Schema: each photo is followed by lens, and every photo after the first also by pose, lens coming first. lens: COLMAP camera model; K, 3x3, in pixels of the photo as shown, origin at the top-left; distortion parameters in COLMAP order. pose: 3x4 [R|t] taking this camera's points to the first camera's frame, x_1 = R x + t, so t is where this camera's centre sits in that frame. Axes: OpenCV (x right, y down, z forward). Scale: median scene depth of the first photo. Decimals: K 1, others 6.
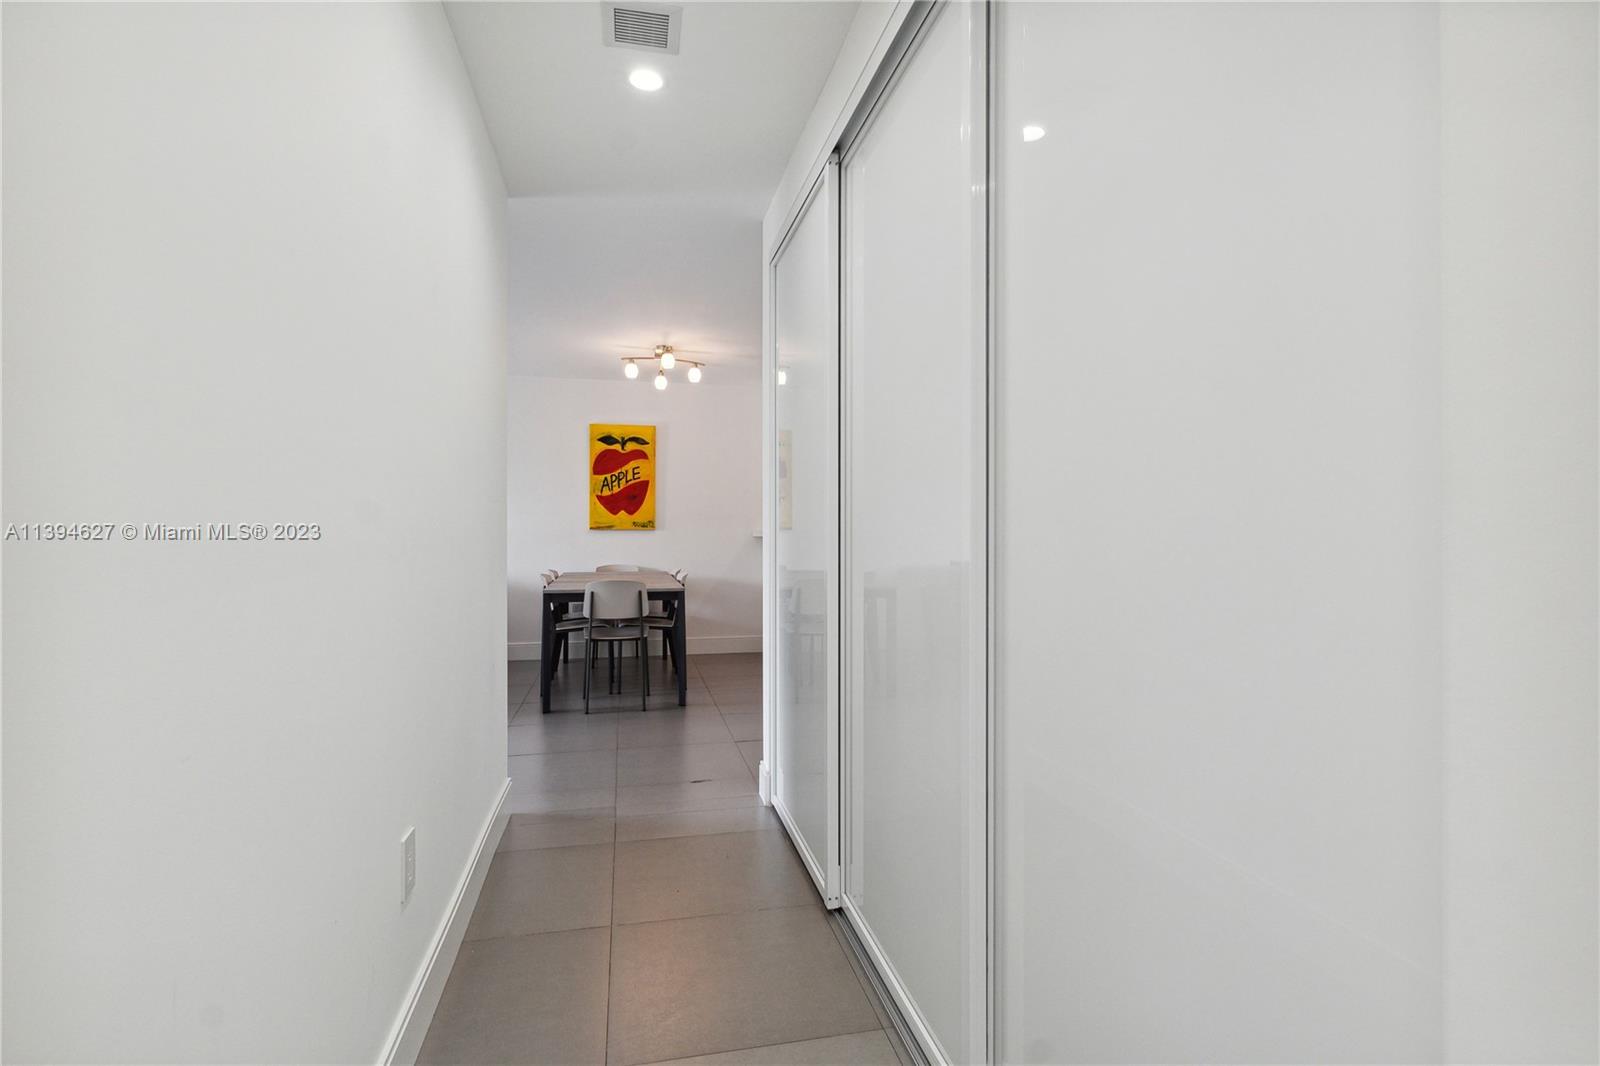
lens RADIAL K [[791.2, 0, 800.0], [0, 791.2, 533.0], [0, 0, 1]] dist [-0.000366, -0.000113]
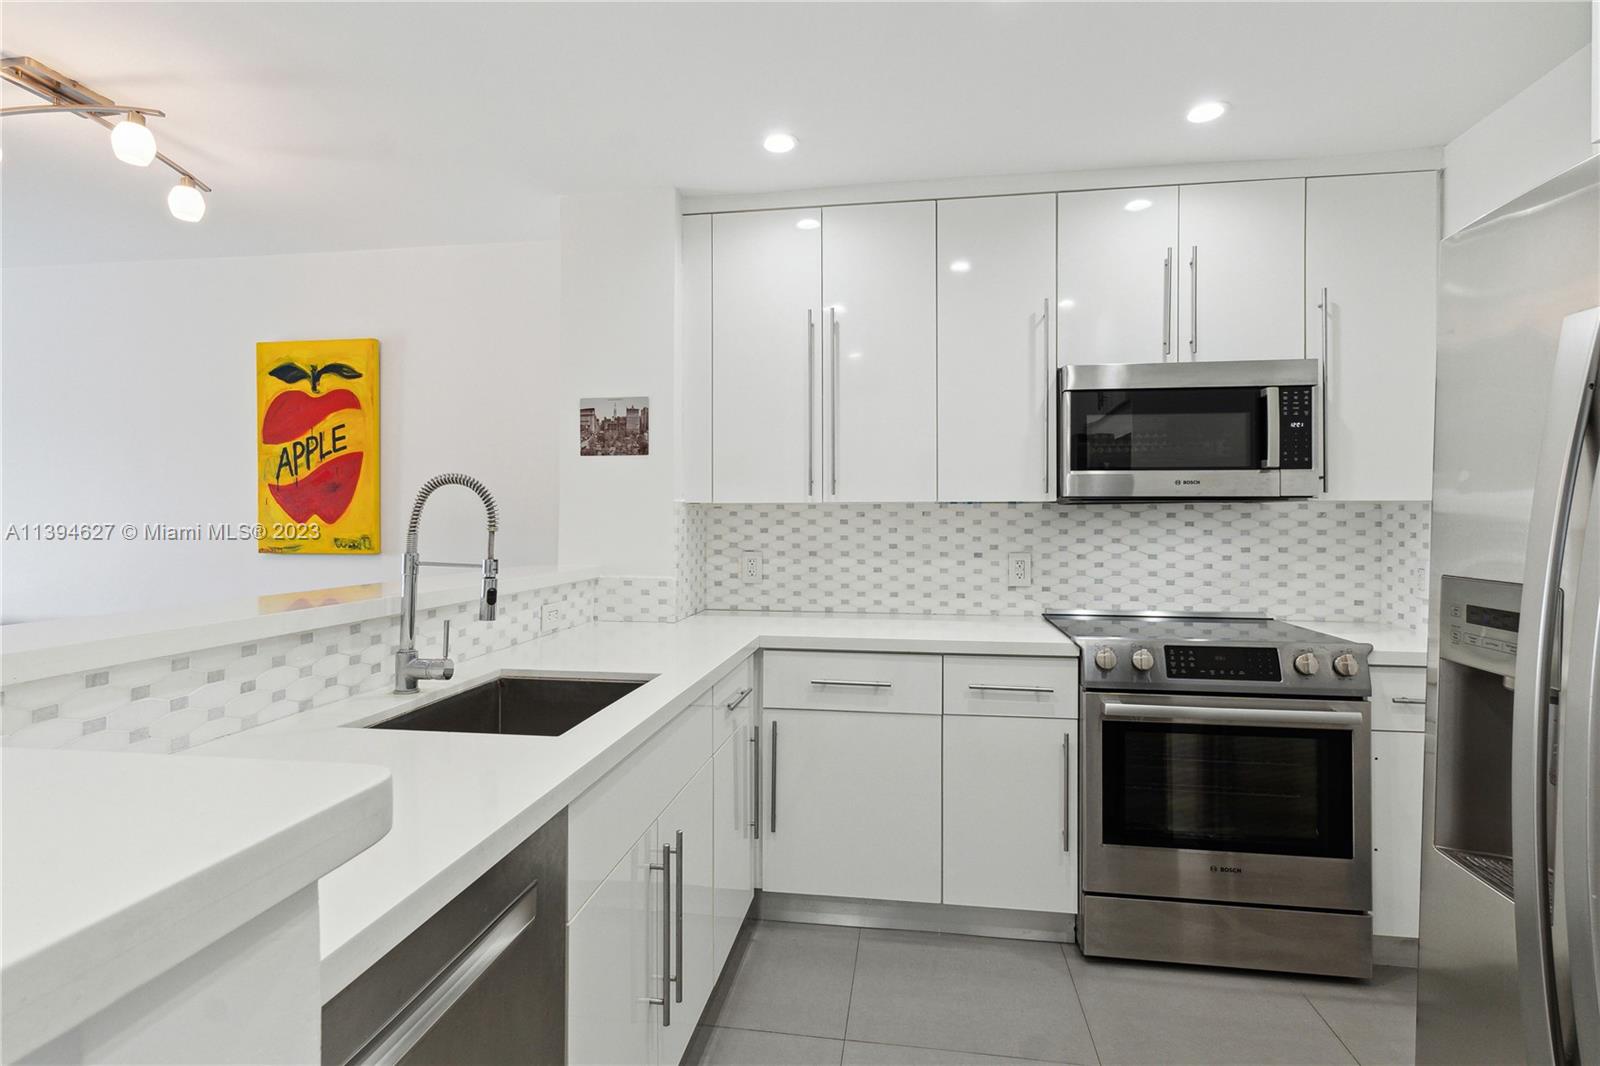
lens RADIAL K [[772.1, 0, 810.1], [0, 772.1, 517.2], [0, 0, 1]] dist [0.001210, -0.000167]
pose [[0.934074, -0.001512, -0.357076, 0.233623], [0.000405, 0.999995, -0.003173, -0.025430], [0.357079, 0.002819, 0.934070, 0.661746]]
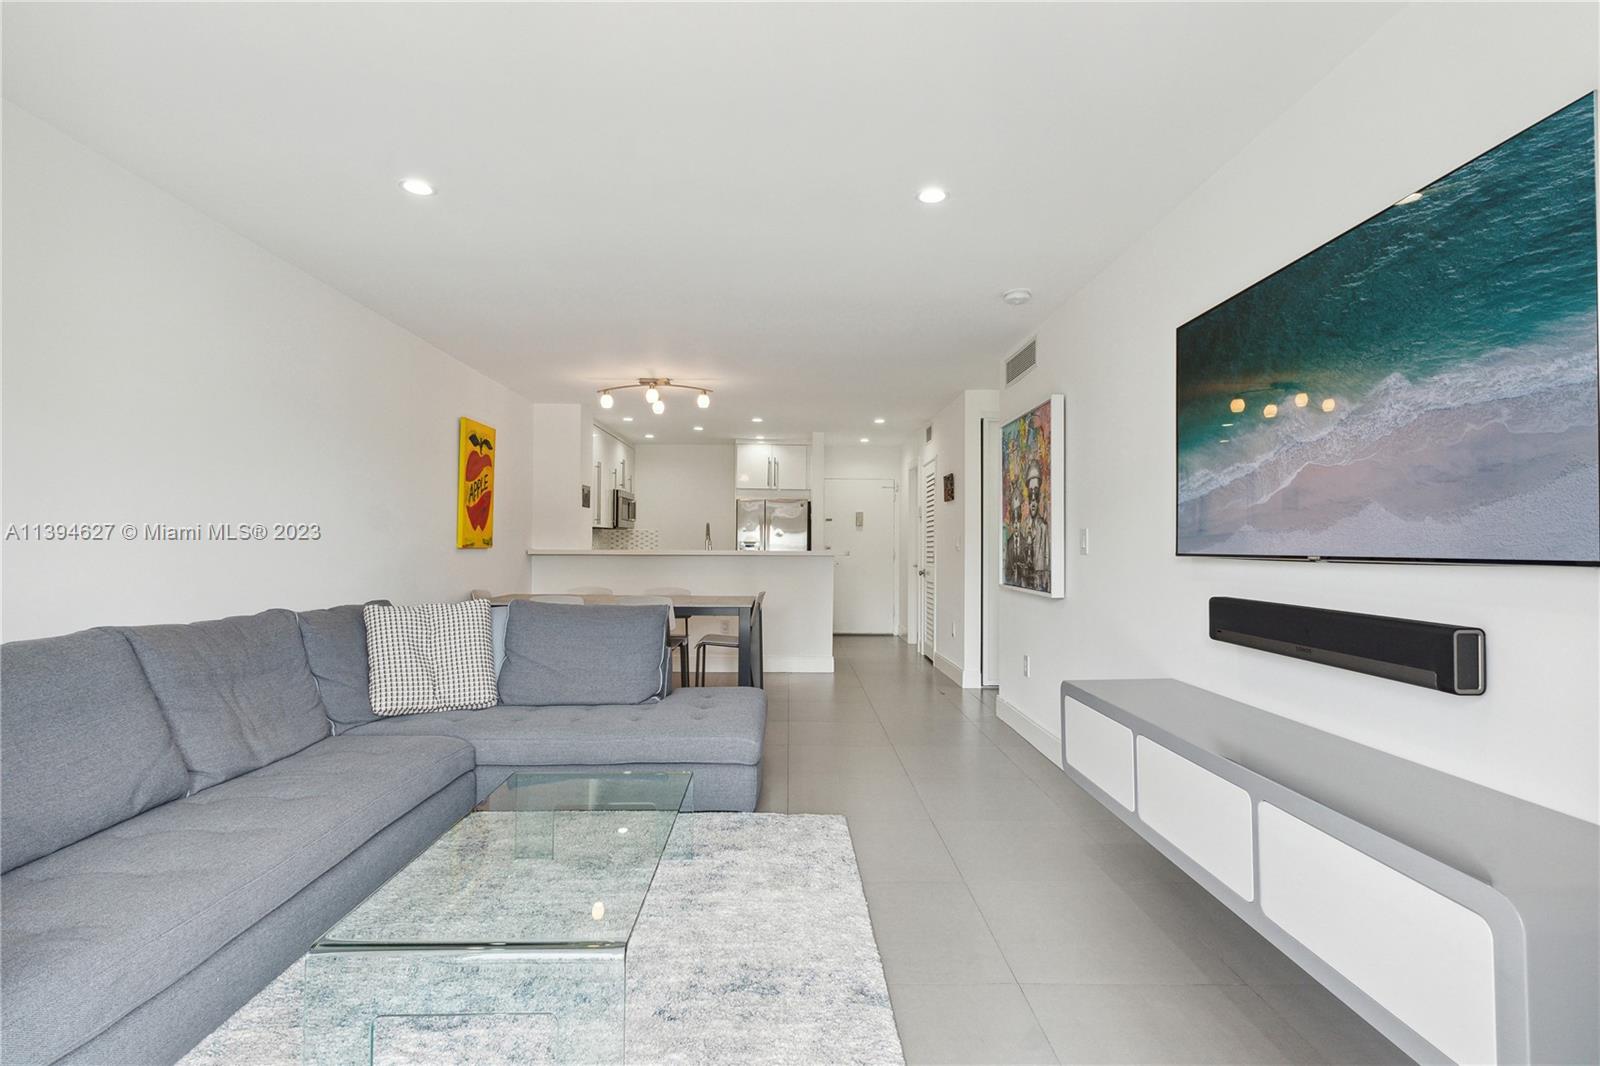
lens RADIAL K [[758.6, 0, 802.4], [0, 758.6, 535.0], [0, 0, 1]] dist [0.002387, 0.000228]
pose [[0.193363, 0.011746, 0.981057, -0.947636], [-0.007808, 0.999915, -0.010433, -0.012519], [-0.981096, -0.005643, 0.193439, 0.506859]]
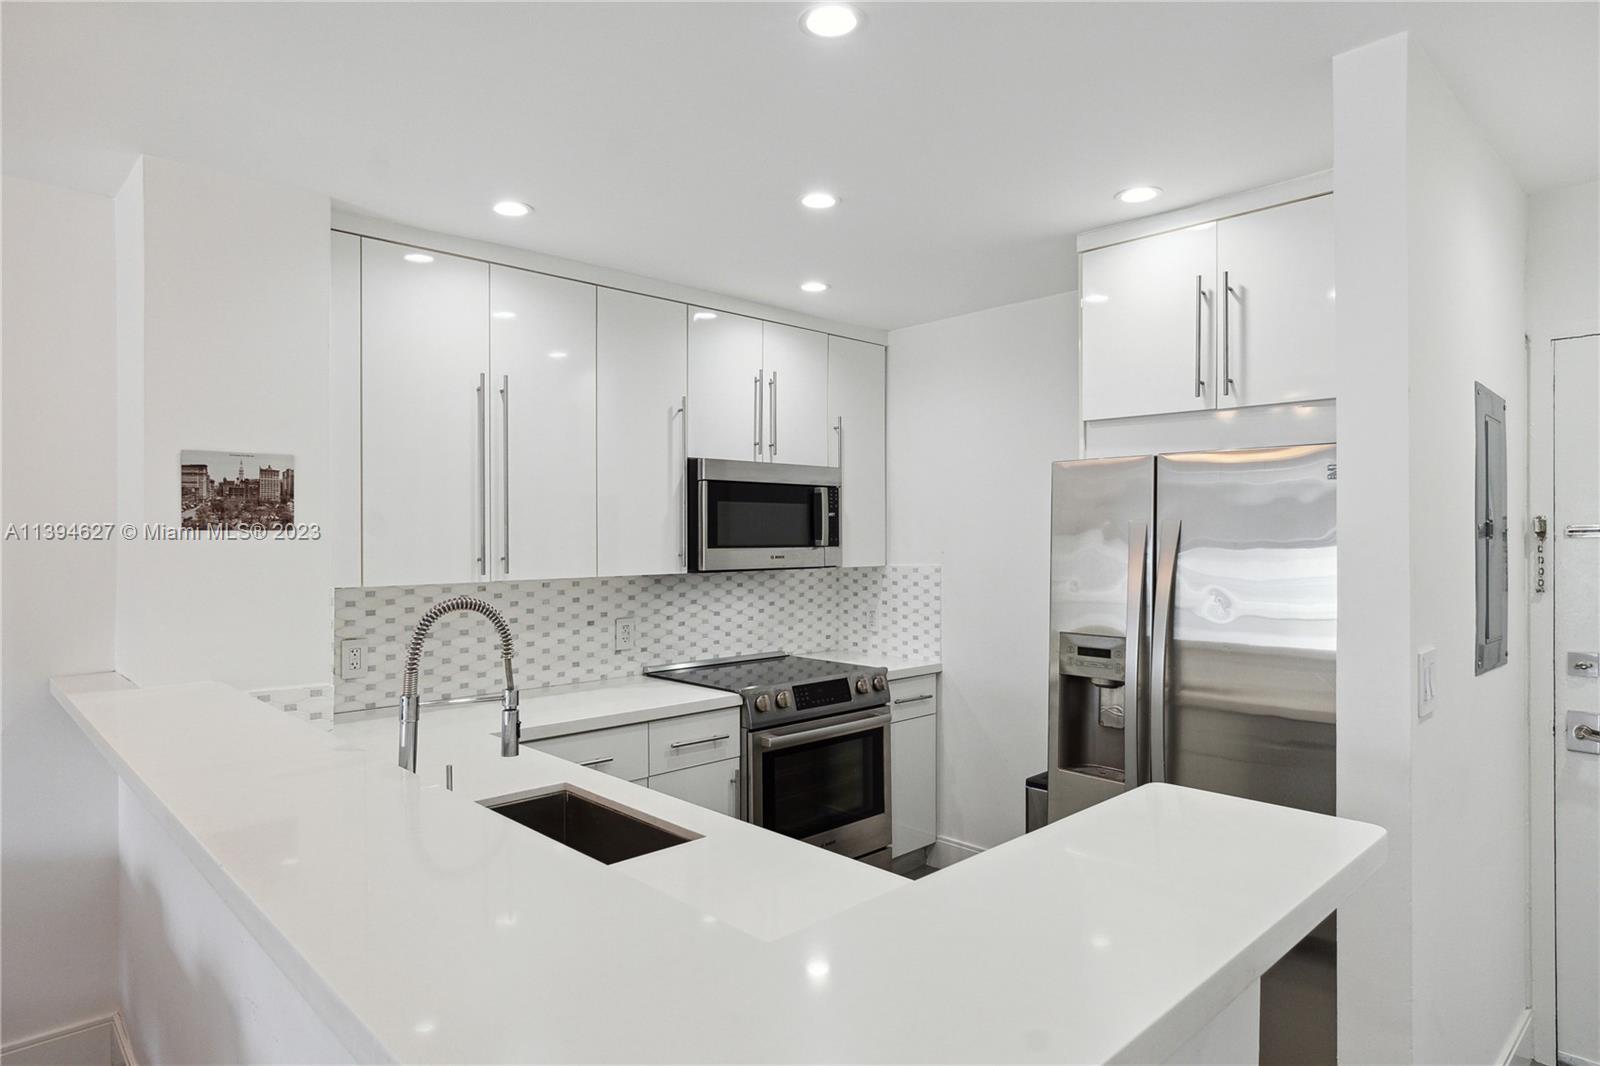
lens RADIAL K [[916.0, 0, 800.0], [0, 916.0, 533.0], [0, 0, 1]] dist [-0.004205, 0.000613]
pose [[0.855542, -0.003169, 0.517723, 0.003555], [0.004007, 0.999992, -0.000500, -0.055998], [-0.517717, 0.002502, 0.855548, 0.586707]]
